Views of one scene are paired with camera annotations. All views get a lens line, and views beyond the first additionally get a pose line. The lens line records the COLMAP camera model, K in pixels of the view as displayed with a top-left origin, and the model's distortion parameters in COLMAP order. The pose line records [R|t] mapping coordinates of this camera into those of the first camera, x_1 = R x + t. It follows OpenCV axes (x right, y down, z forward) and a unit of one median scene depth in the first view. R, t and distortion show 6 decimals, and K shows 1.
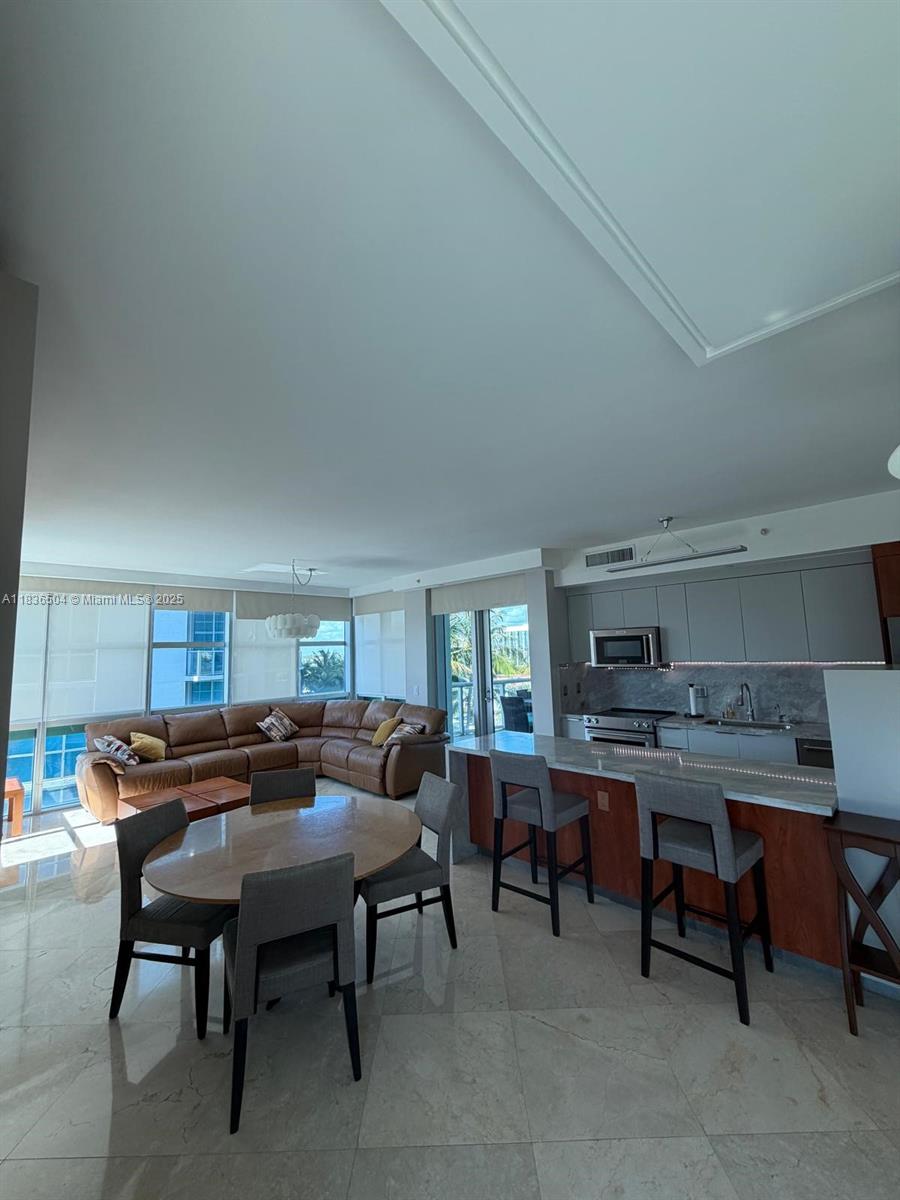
lens RADIAL K [[477.8, 0, 451.2], [0, 477.8, 598.0], [0, 0, 1]] dist [0.001857, 0.000732]
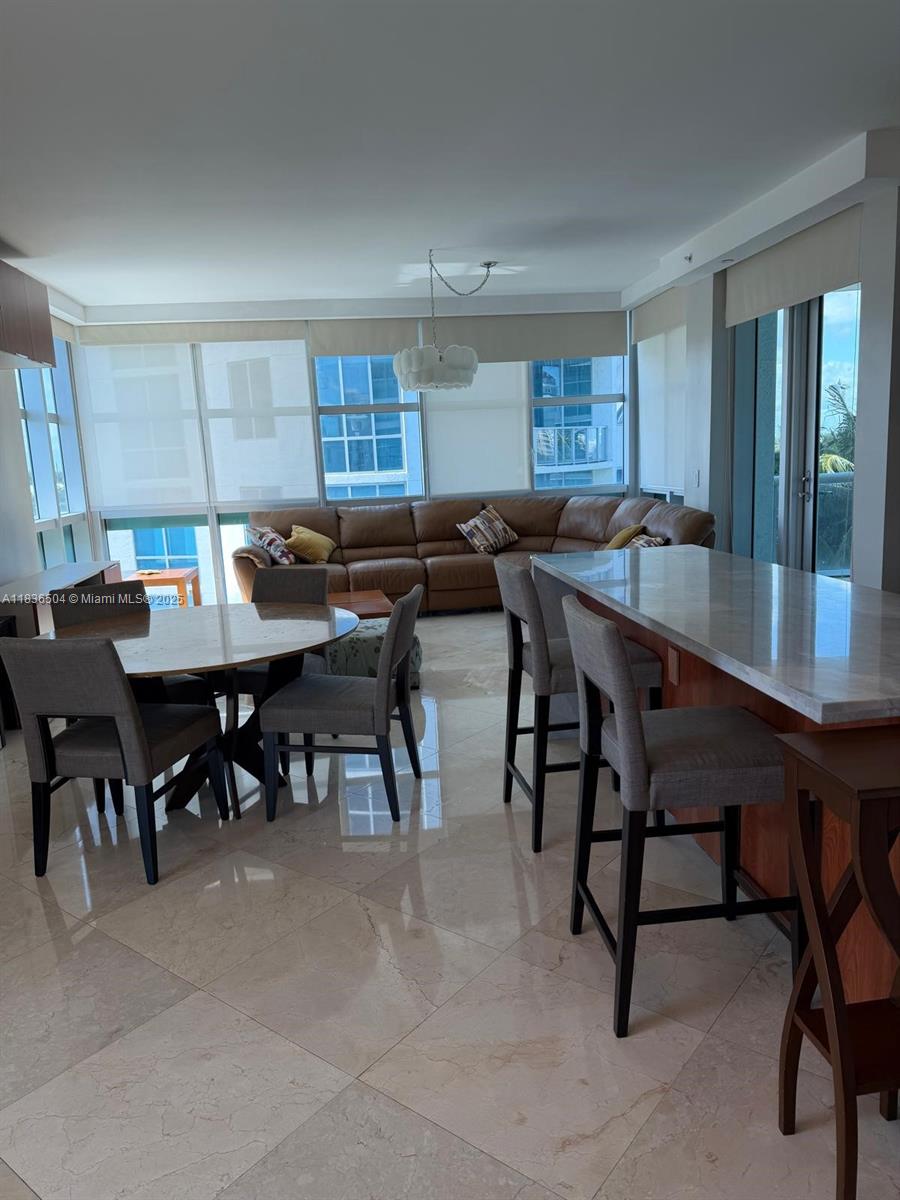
lens RADIAL K [[847.9, 0, 452.6], [0, 847.9, 606.7], [0, 0, 1]] dist [0.052500, -0.034198]
pose [[0.784235, 0.103772, -0.611725, 0.399307], [0.091929, 0.955600, 0.279960, 0.048773], [0.613616, -0.275789, 0.739875, 0.113358]]
